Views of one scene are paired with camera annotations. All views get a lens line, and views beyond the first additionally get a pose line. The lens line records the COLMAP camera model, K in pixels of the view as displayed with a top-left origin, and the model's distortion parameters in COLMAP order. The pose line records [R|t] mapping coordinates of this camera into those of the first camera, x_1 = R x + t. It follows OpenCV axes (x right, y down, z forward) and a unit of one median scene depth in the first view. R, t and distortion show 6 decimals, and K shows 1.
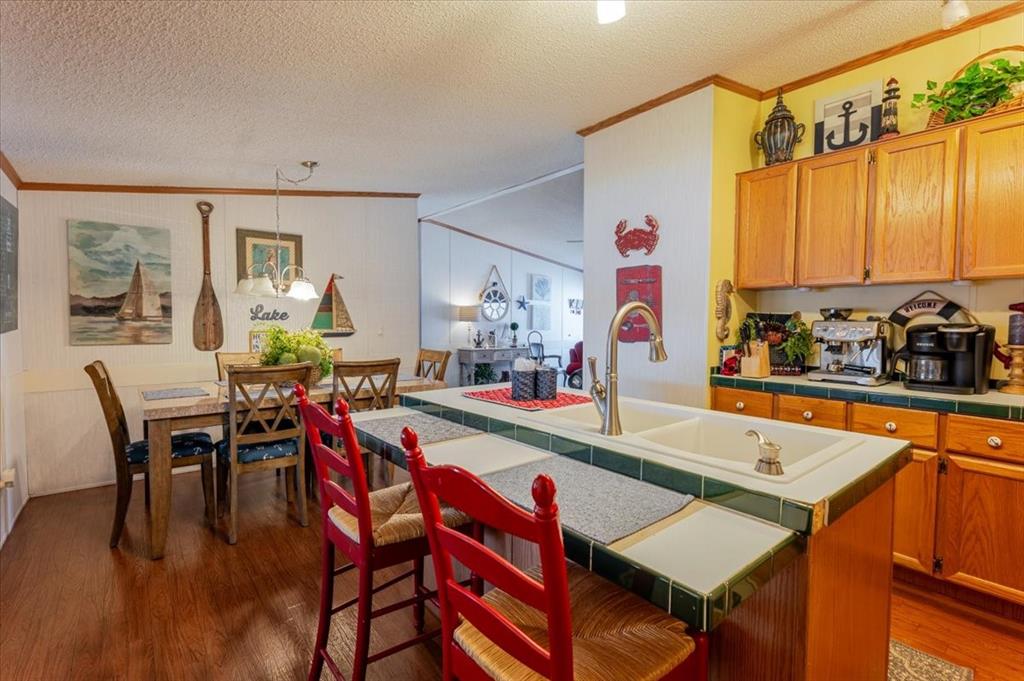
lens RADIAL K [[470.9, 0, 510.6], [0, 470.9, 338.0], [0, 0, 1]] dist [0.003032, 0.000079]
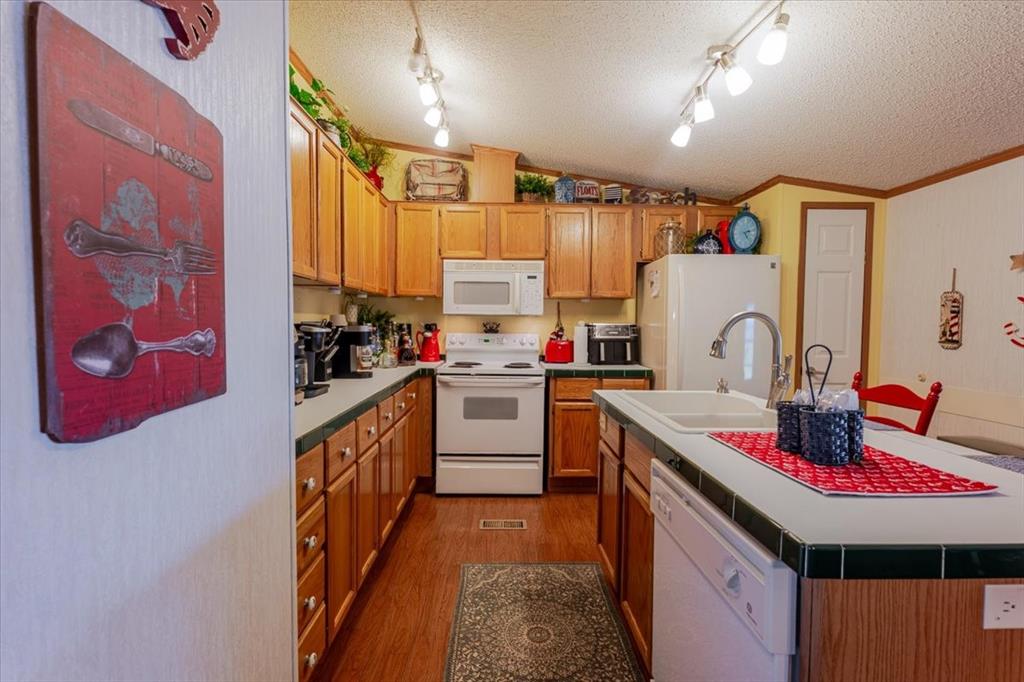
lens RADIAL K [[470.9, 0, 512.7], [0, 470.9, 338.0], [0, 0, 1]] dist [0.003032, 0.000079]
pose [[-0.787675, -0.030532, 0.615334, -0.003573], [0.017705, 0.997237, 0.072146, -0.042777], [-0.615836, 0.067722, -0.784958, 1.065818]]
